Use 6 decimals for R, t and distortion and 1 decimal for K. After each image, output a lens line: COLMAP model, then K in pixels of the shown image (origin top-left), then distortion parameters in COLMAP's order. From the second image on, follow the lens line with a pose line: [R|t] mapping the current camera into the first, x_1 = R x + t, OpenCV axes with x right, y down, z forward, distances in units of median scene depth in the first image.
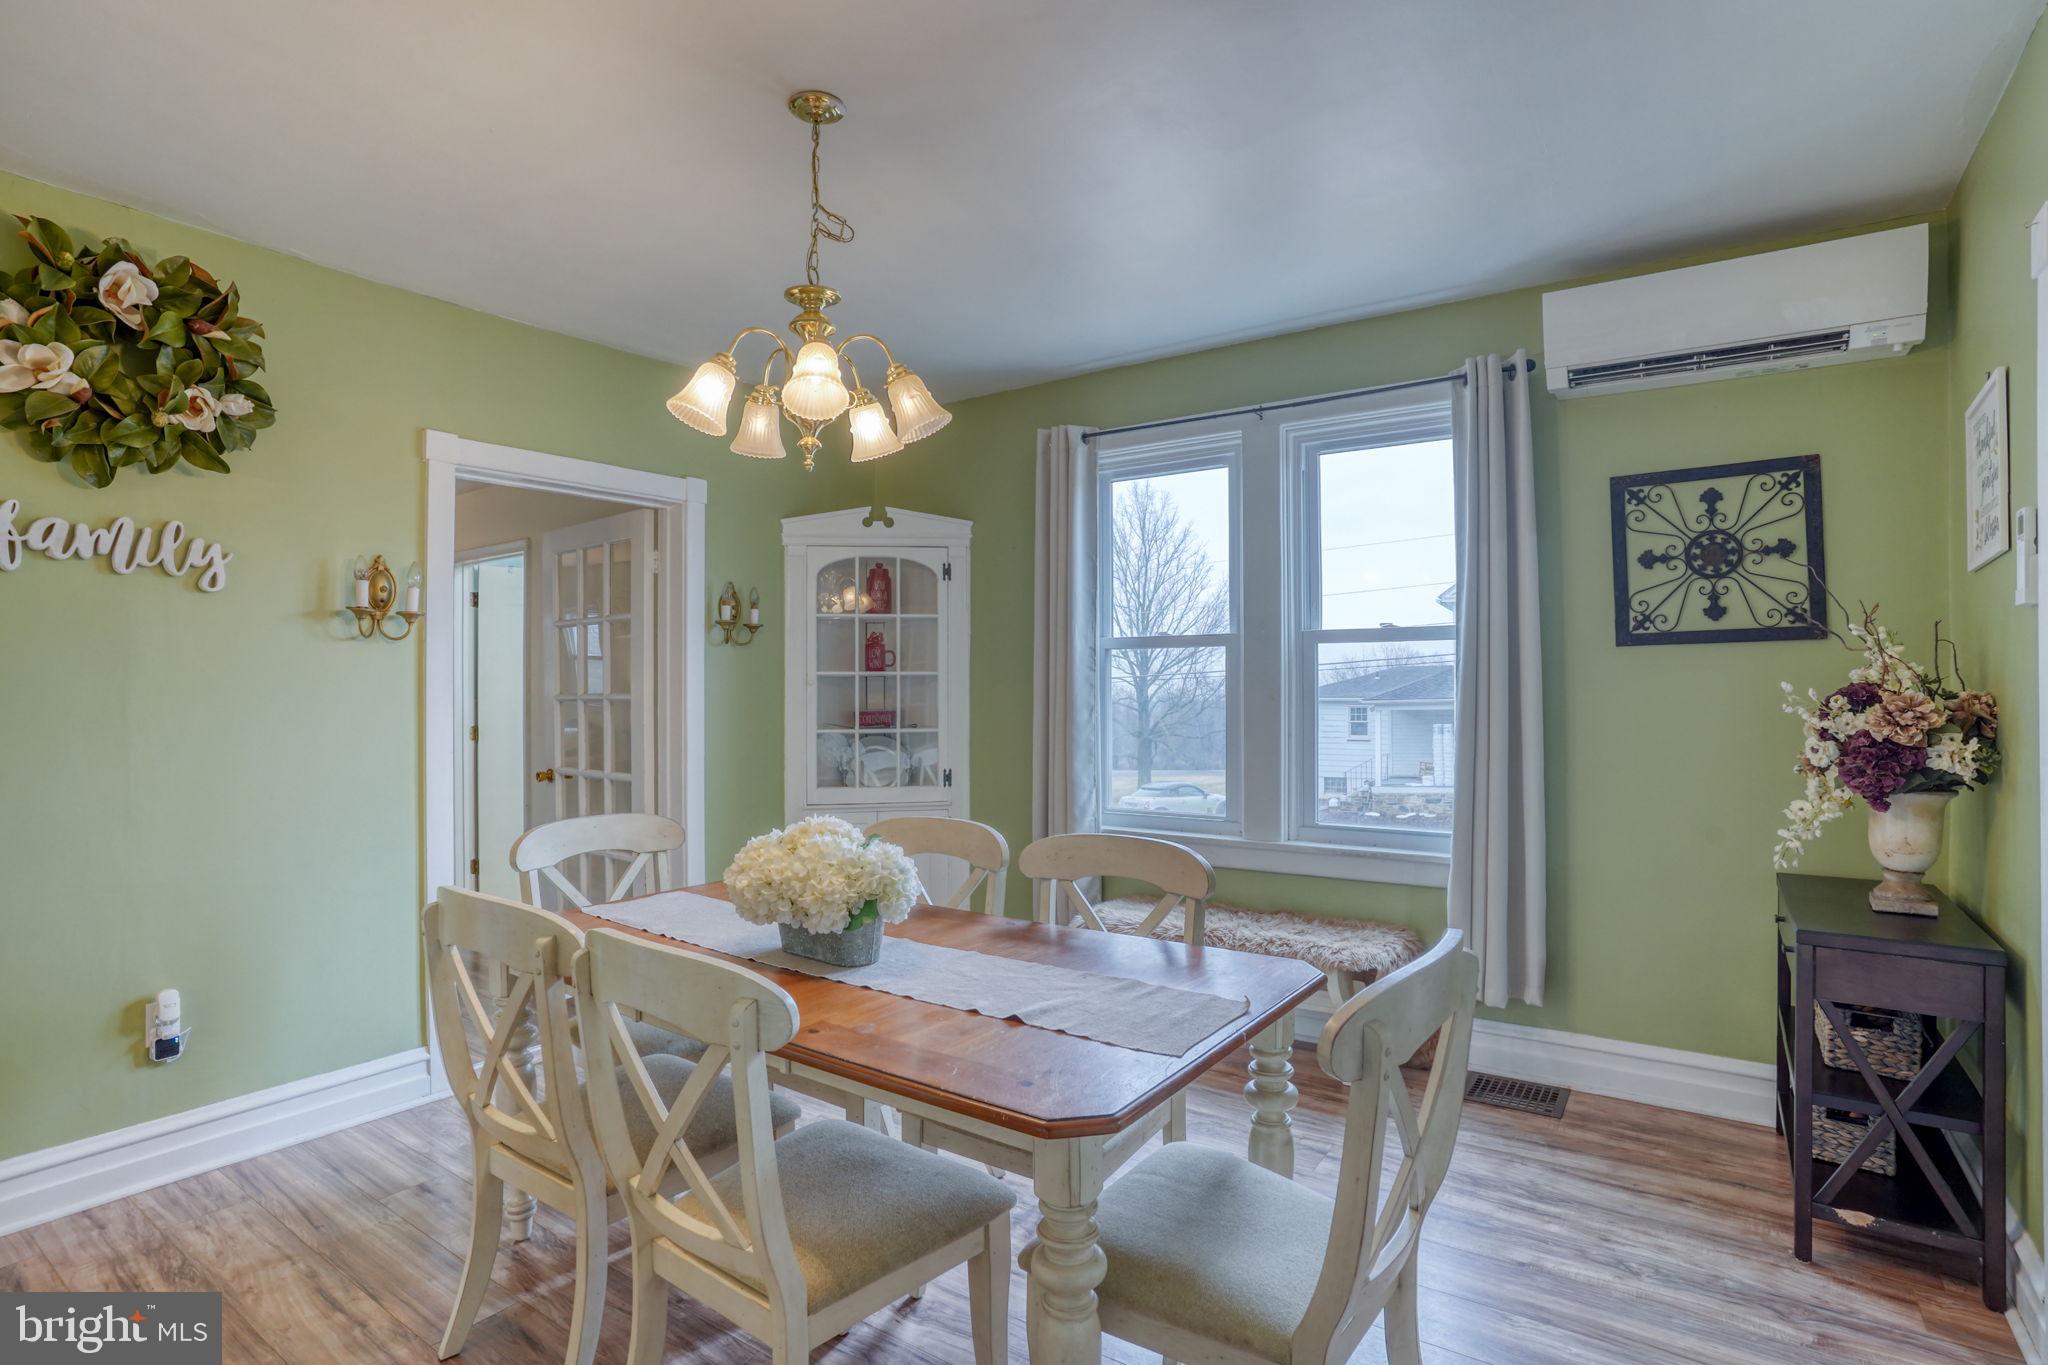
lens RADIAL K [[1029.8, 0, 1020.7], [0, 1029.8, 672.5], [0, 0, 1]] dist [-0.079550, 0.037697]
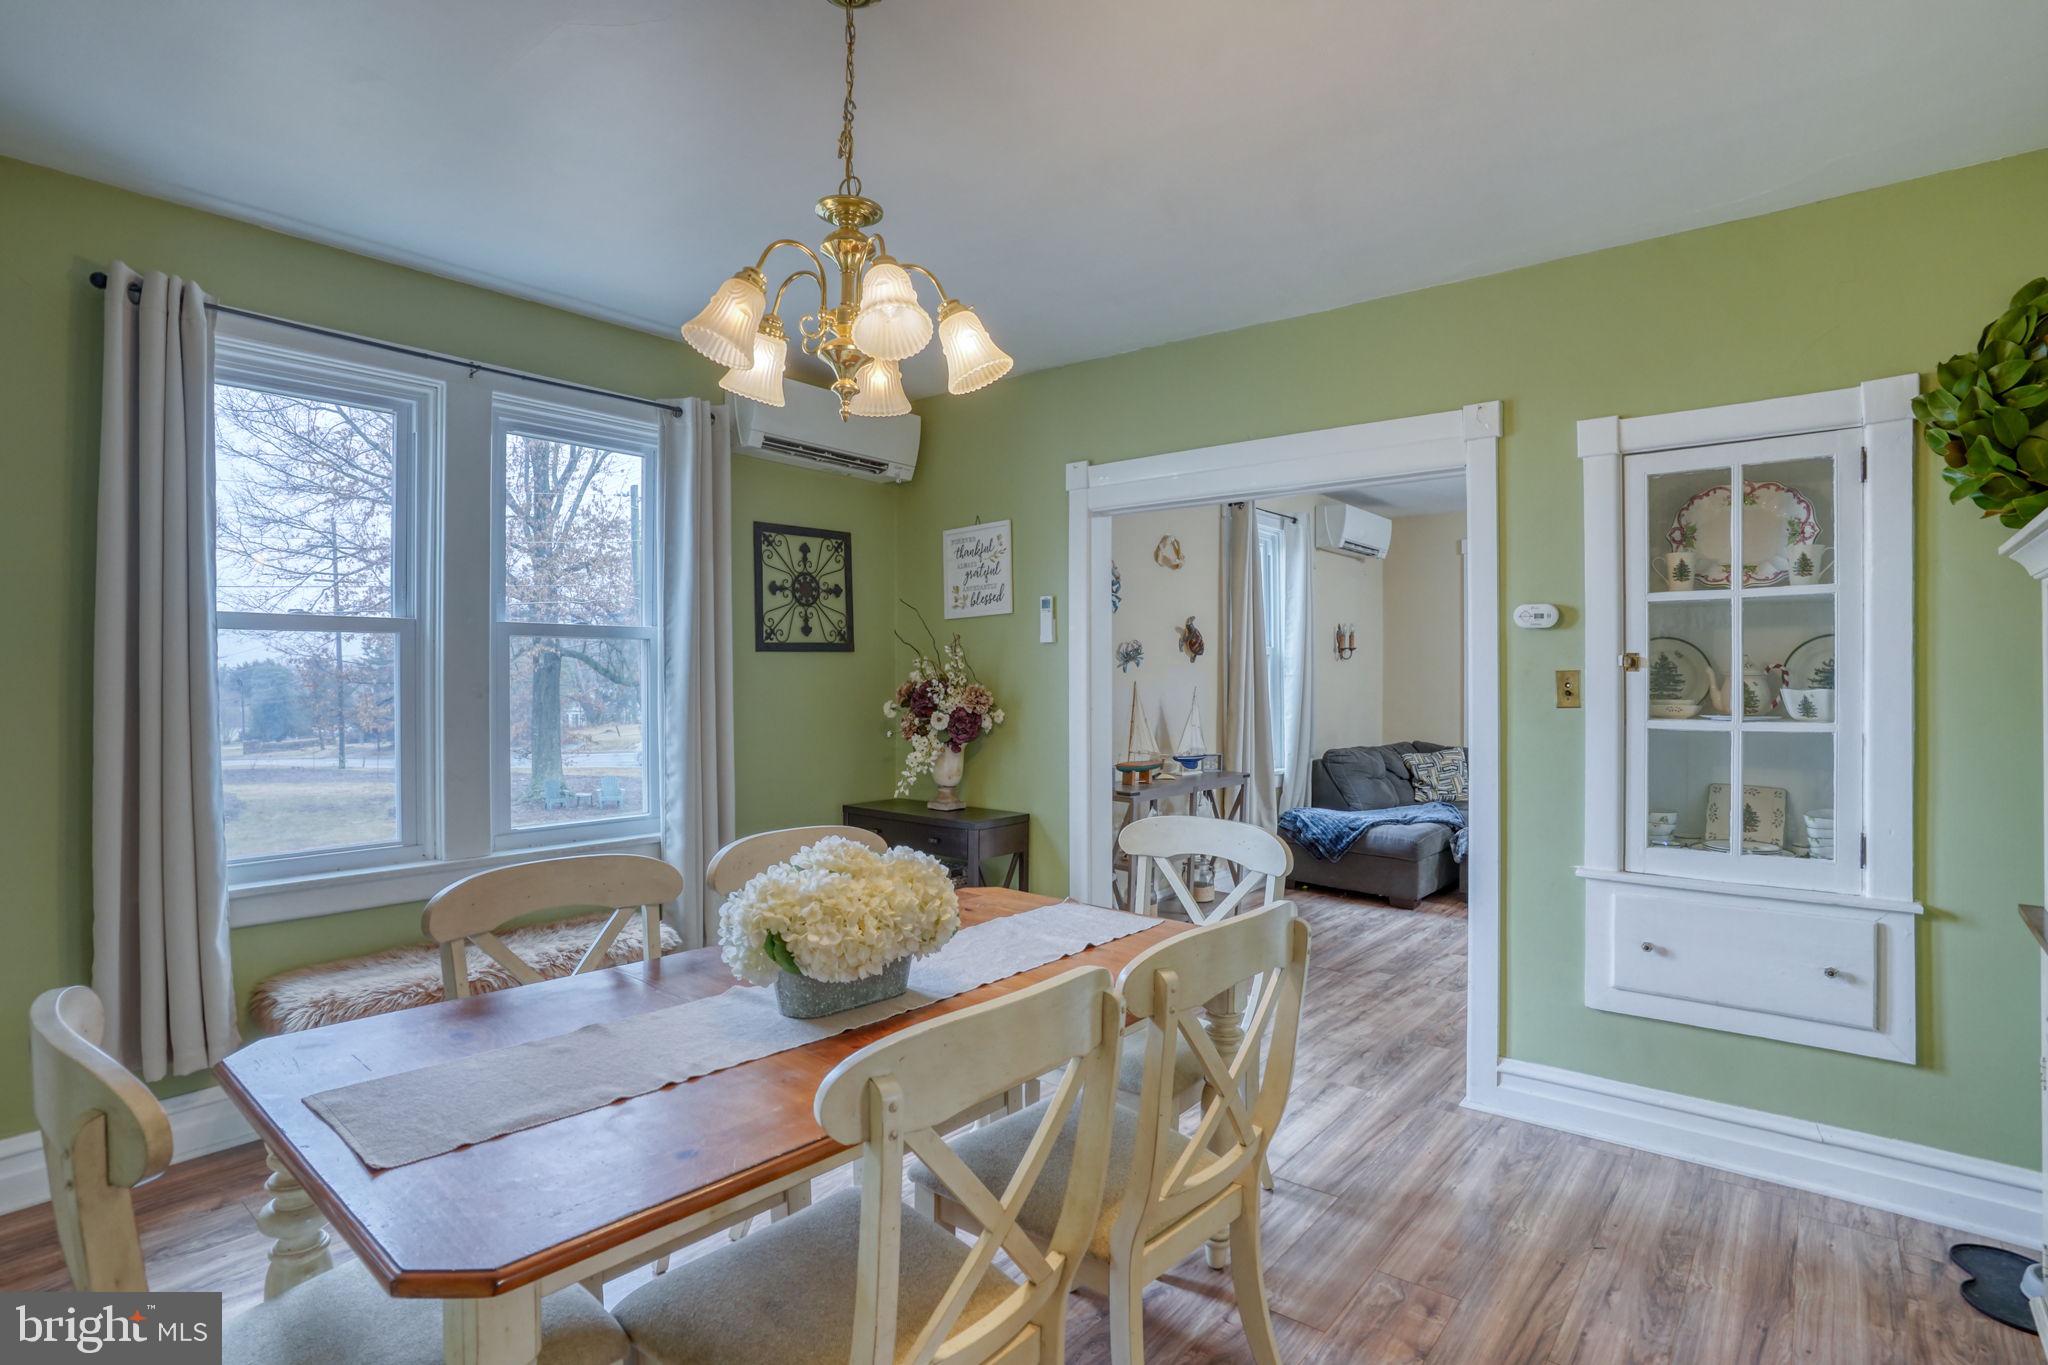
lens RADIAL K [[1070.4, 0, 965.4], [0, 1070.4, 679.7], [0, 0, 1]] dist [-0.077562, 0.058138]
pose [[0.091062, -0.001439, 0.995844, -0.787083], [-0.014051, 0.999898, 0.002729, 0.002960], [-0.995746, -0.014241, 0.091033, 0.619851]]
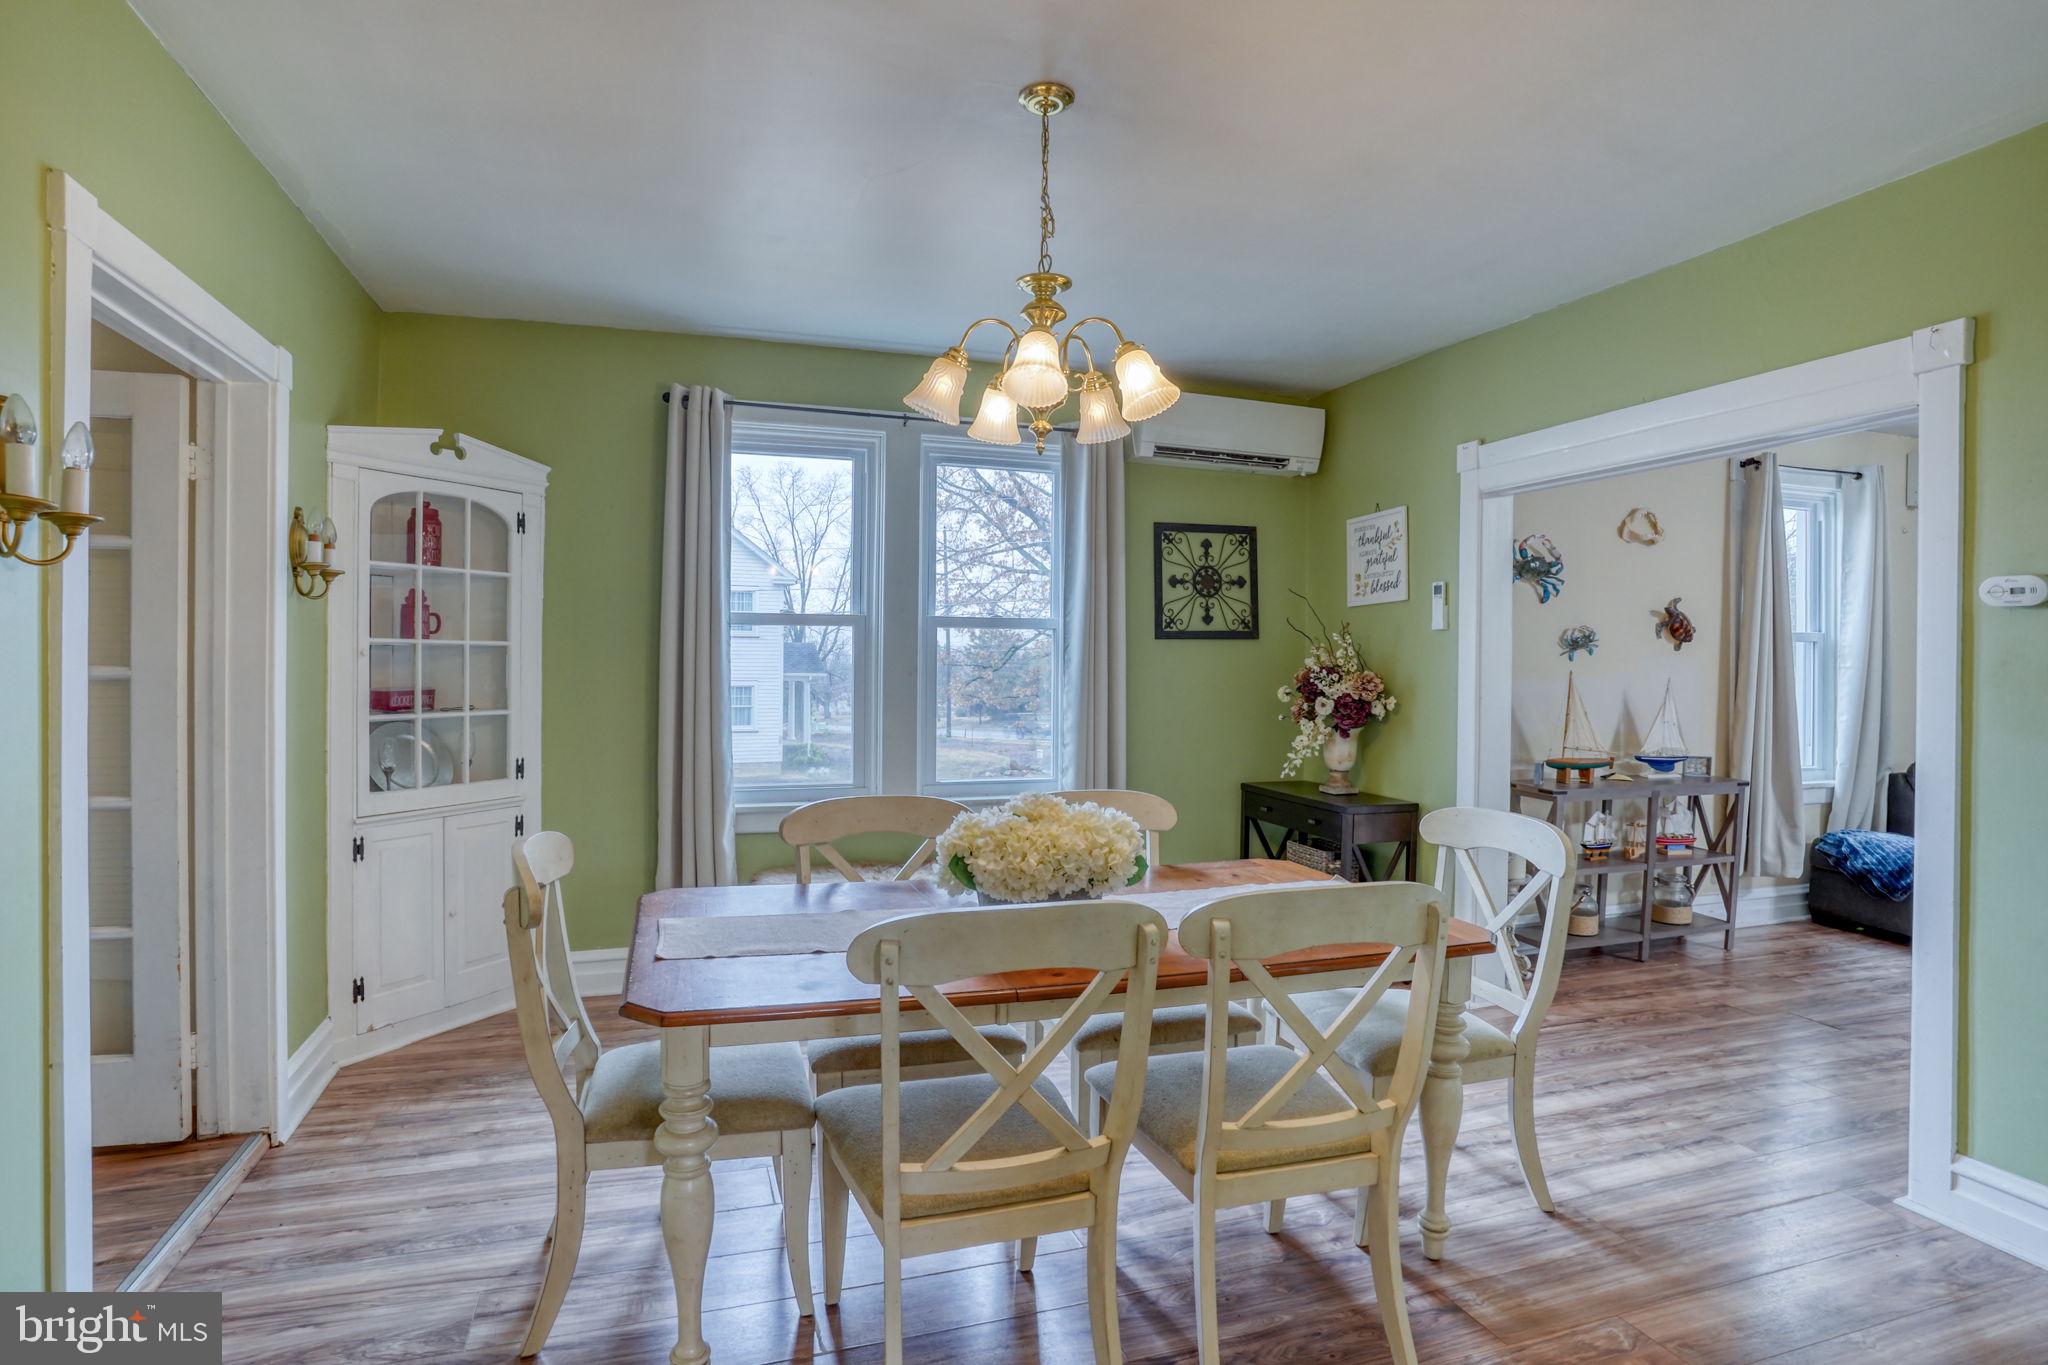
lens RADIAL K [[1046.8, 0, 945.5], [0, 1046.8, 659.0], [0, 0, 1]] dist [-0.066755, 0.033952]
pose [[0.609411, 0.008192, 0.792812, -0.814328], [-0.021784, 0.999742, 0.006414, -0.000395], [-0.792555, -0.021180, 0.609432, 0.328519]]
